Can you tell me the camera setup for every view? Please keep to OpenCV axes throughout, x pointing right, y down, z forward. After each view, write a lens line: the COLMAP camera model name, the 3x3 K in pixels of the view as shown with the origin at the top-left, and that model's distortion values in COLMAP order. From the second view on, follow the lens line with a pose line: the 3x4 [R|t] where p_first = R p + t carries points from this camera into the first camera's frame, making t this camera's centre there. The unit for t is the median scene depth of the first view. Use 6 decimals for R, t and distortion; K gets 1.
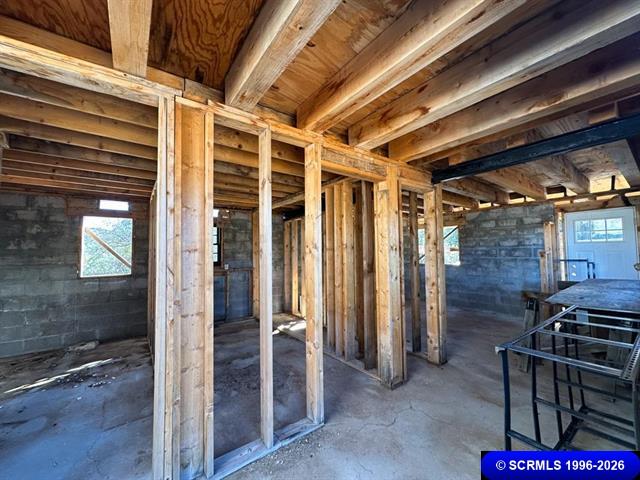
lens RADIAL K [[260.5, 0, 318.6], [0, 260.5, 239.9], [0, 0, 1]] dist [0.000333, 0.000166]
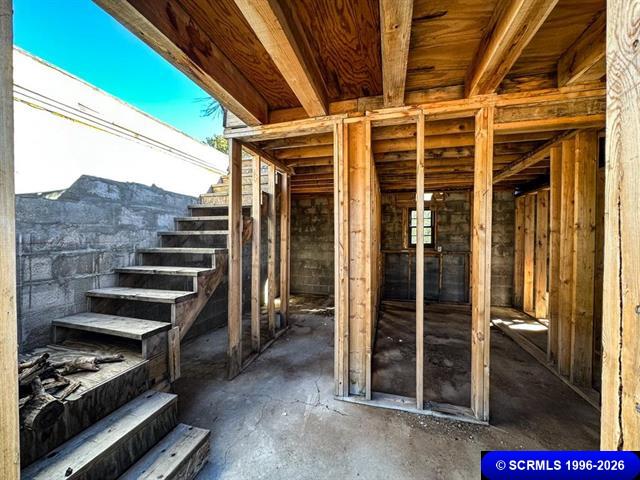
lens RADIAL K [[260.5, 0, 318.6], [0, 260.5, 239.9], [0, 0, 1]] dist [0.000333, 0.000166]
pose [[0.610384, 0.023180, -0.791766, 0.337023], [0.026969, 0.998384, 0.050019, 0.008702], [0.791646, -0.051884, 0.608773, 0.018380]]
